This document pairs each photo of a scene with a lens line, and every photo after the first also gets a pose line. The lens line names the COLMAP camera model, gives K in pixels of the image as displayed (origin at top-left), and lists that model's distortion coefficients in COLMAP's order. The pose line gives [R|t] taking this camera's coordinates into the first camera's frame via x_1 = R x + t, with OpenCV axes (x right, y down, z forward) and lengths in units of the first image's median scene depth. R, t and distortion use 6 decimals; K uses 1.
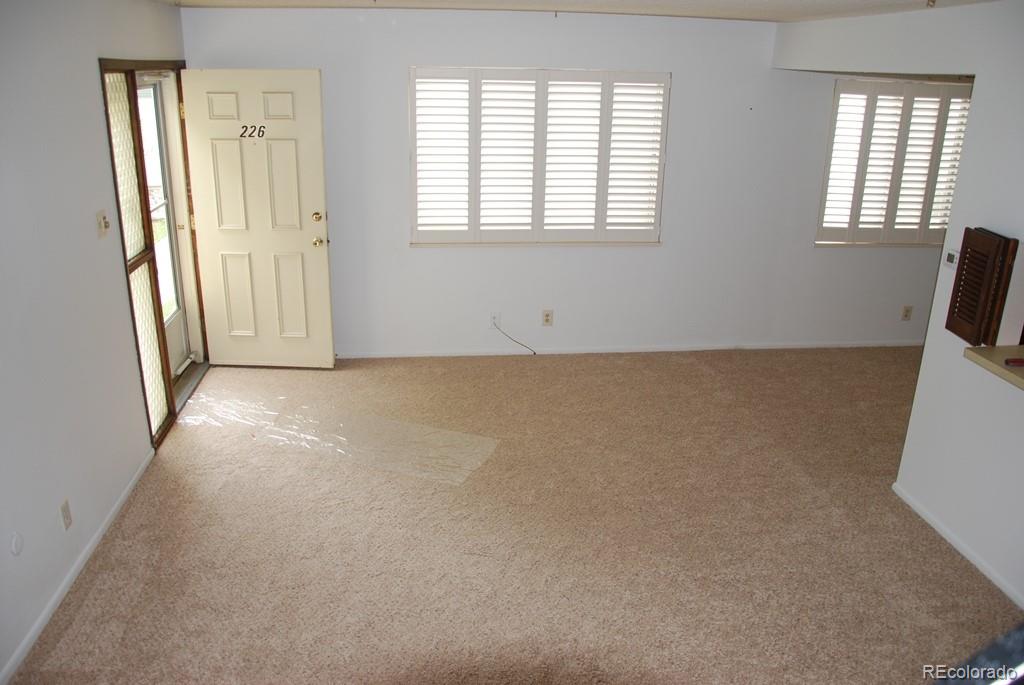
lens RADIAL K [[800.4, 0, 512.0], [0, 800.4, 342.5], [0, 0, 1]] dist [-0.164338, 0.119626]
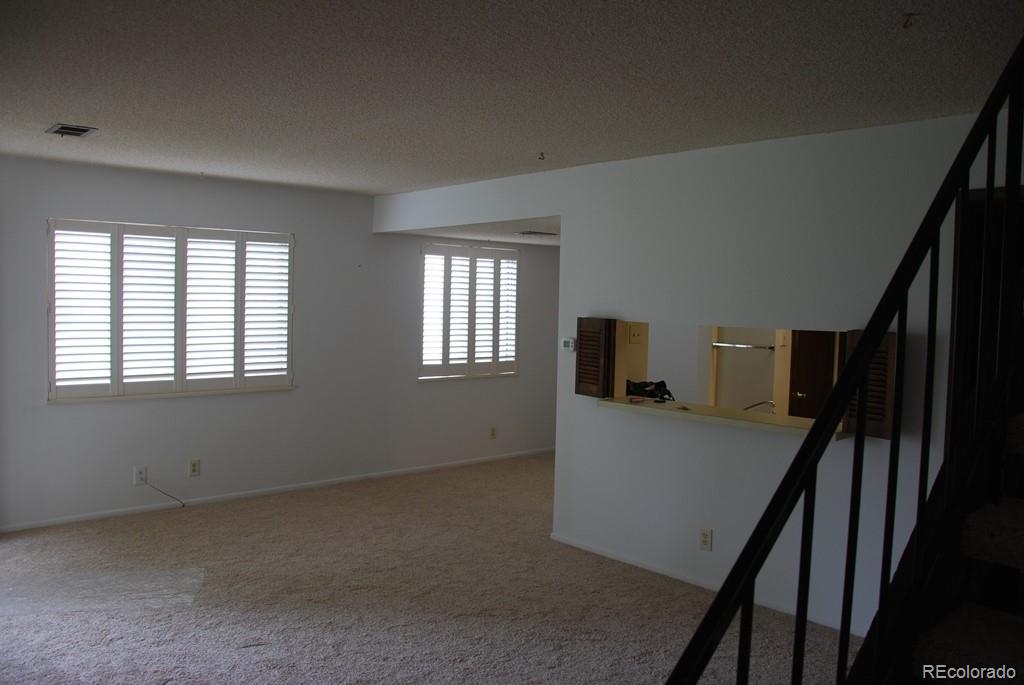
lens RADIAL K [[800.4, 0, 512.0], [0, 800.4, 342.5], [0, 0, 1]] dist [-0.164338, 0.119626]
pose [[0.809021, -0.032258, 0.586894, -0.213631], [0.190864, 0.958802, -0.210403, 0.106160], [-0.555928, 0.282237, 0.781848, -0.031258]]
